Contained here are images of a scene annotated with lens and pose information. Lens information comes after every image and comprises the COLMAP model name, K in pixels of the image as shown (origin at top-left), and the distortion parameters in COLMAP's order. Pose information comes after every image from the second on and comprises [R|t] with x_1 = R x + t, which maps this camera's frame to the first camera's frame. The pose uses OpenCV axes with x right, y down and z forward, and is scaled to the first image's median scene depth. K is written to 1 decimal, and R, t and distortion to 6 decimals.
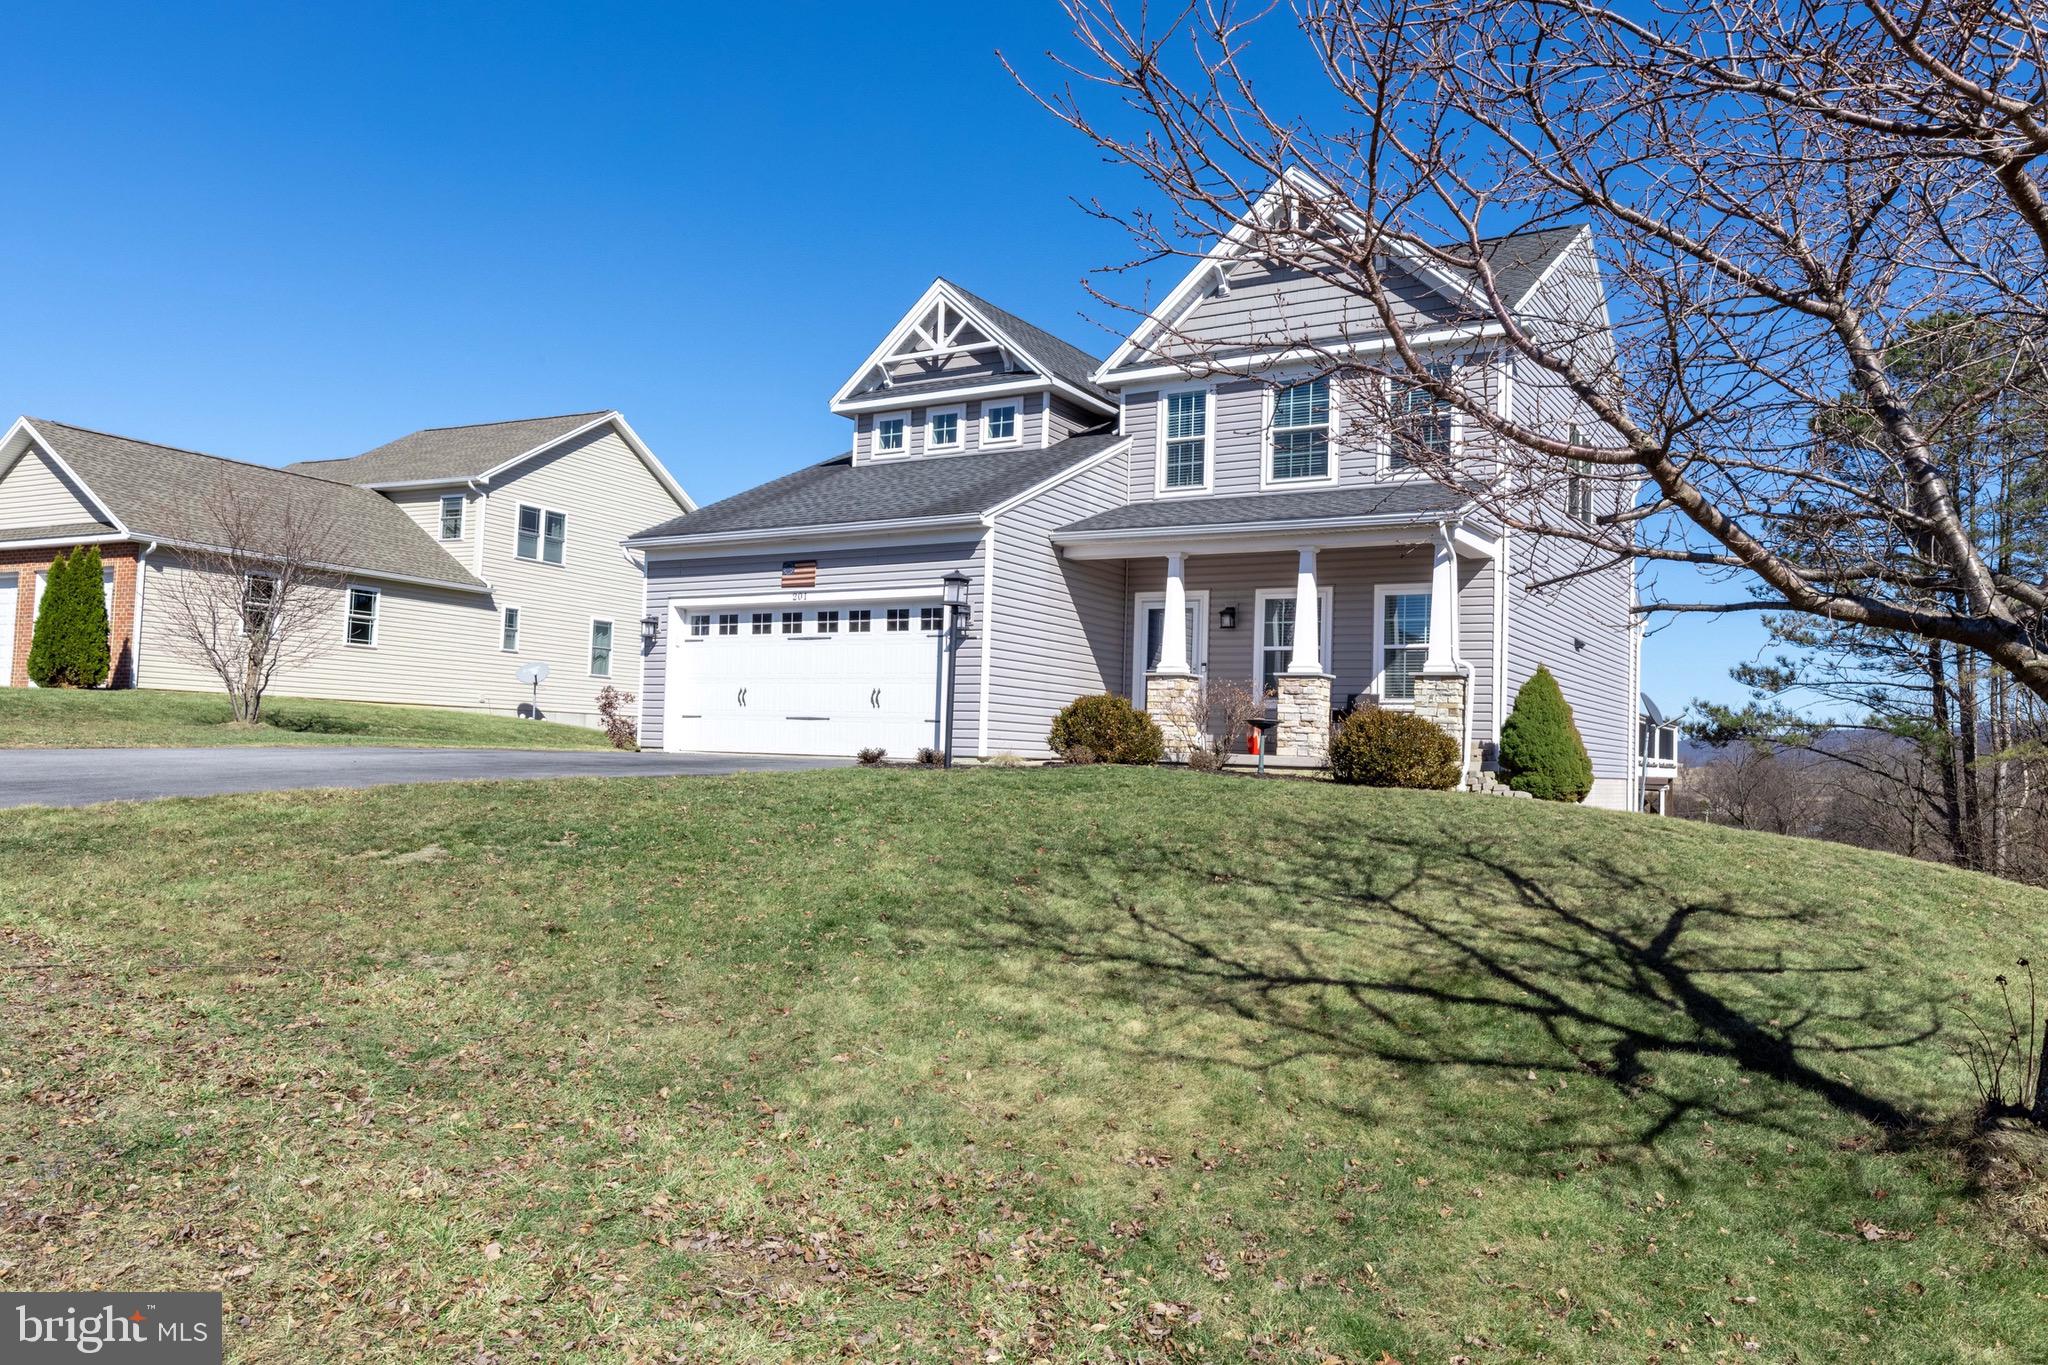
lens RADIAL K [[1444.9, 0, 1030.9], [0, 1444.9, 677.9], [0, 0, 1]] dist [-0.005558, -0.003413]
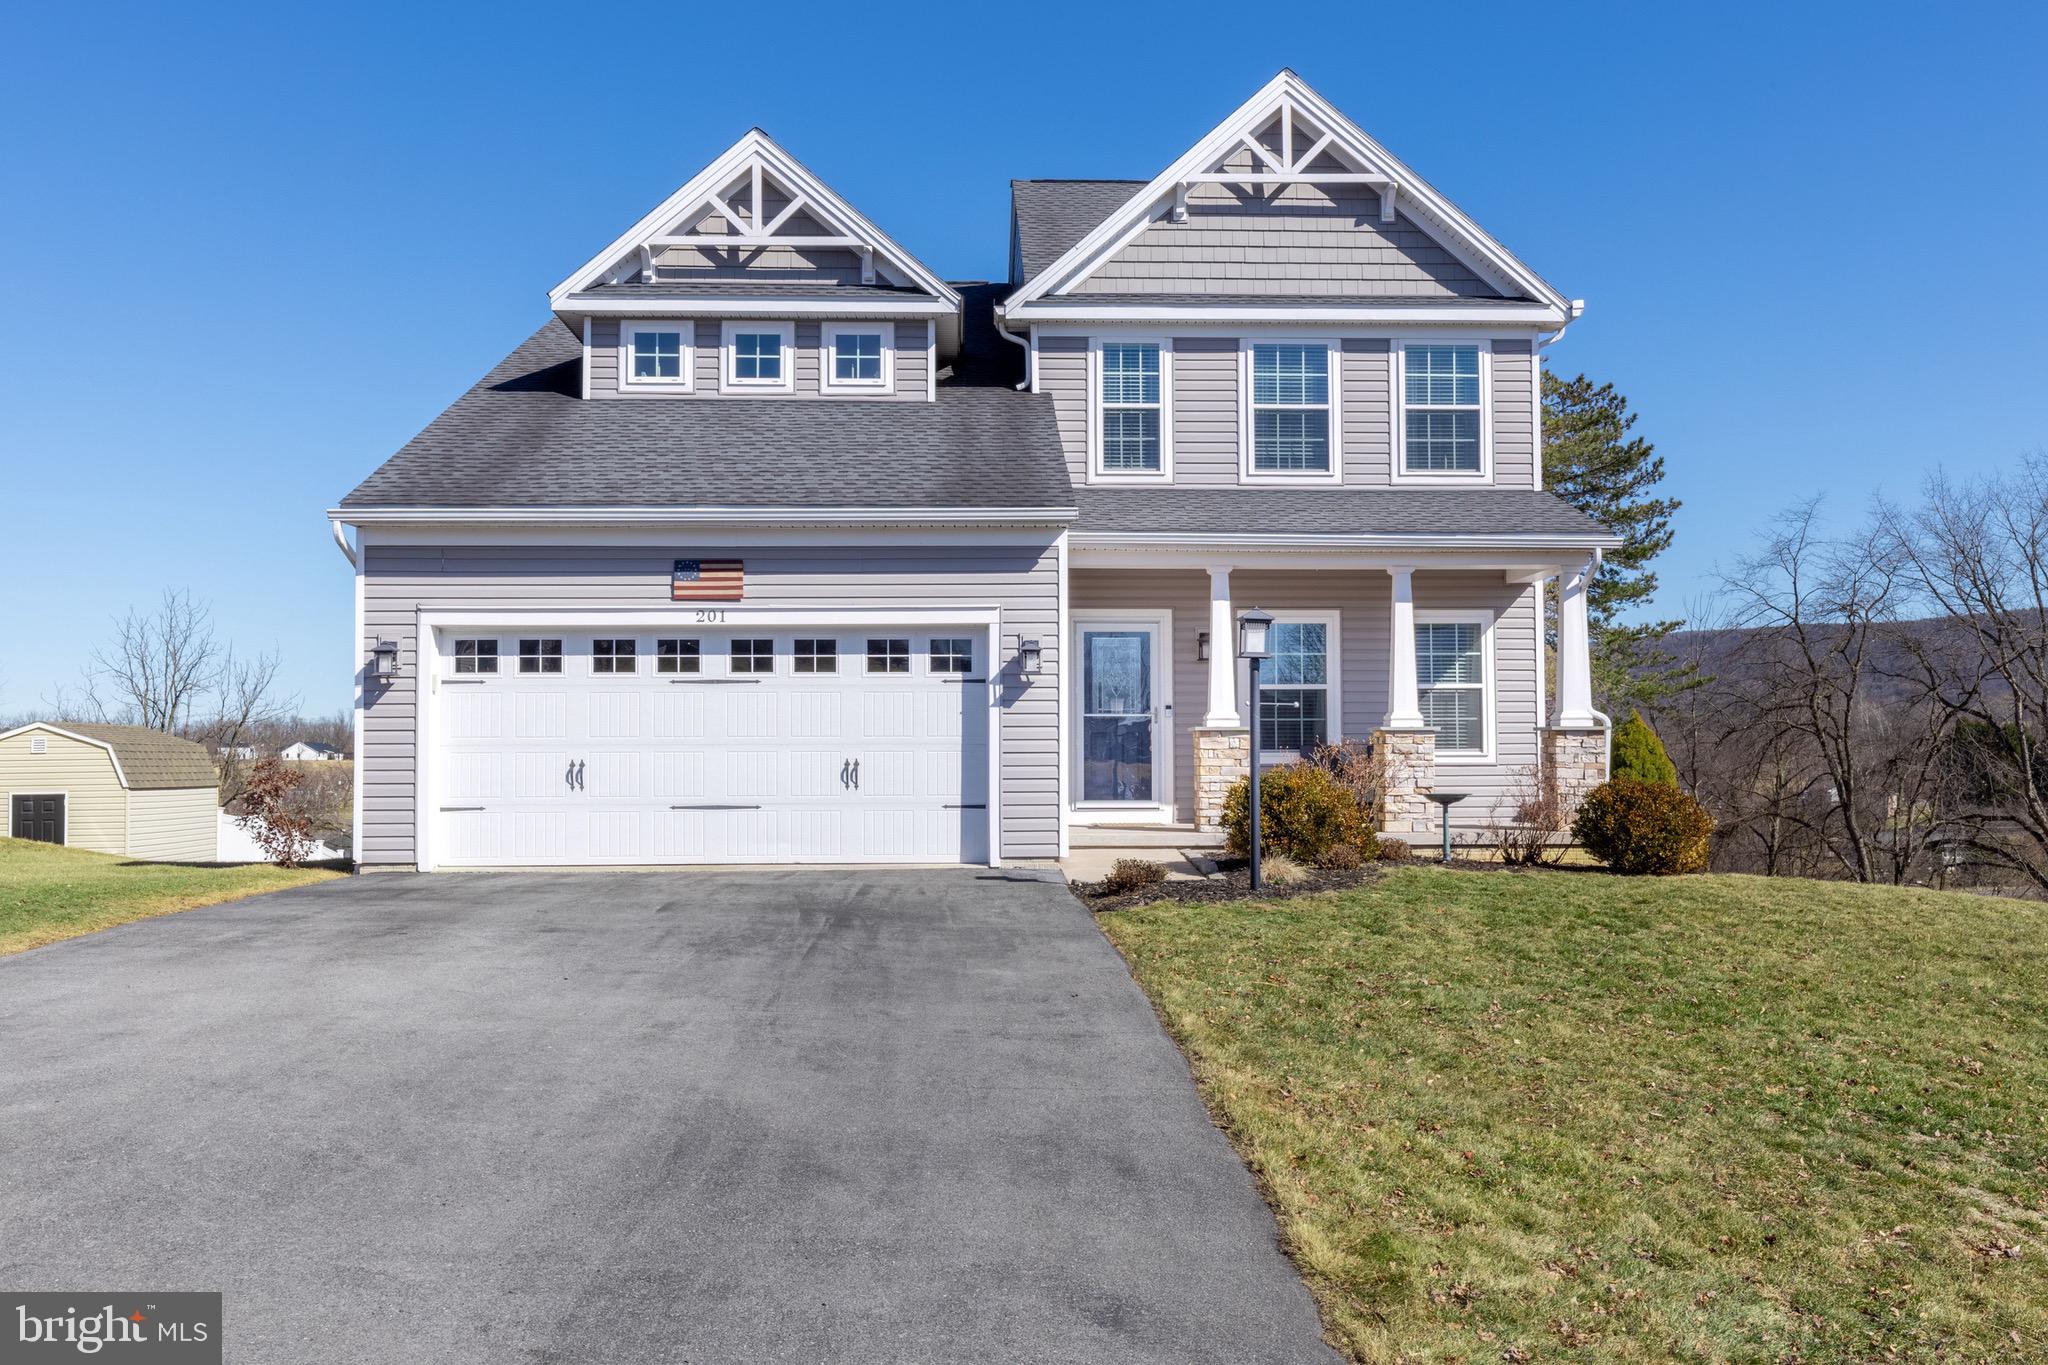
lens RADIAL K [[1798.7, 0, 1036.6], [0, 1798.7, 680.2], [0, 0, 1]] dist [0.009875, -0.001818]
pose [[0.827232, -0.011924, 0.561734, -0.458123], [0.000206, 0.999781, 0.020919, -0.042250], [-0.561860, -0.017189, 0.827053, 0.248833]]
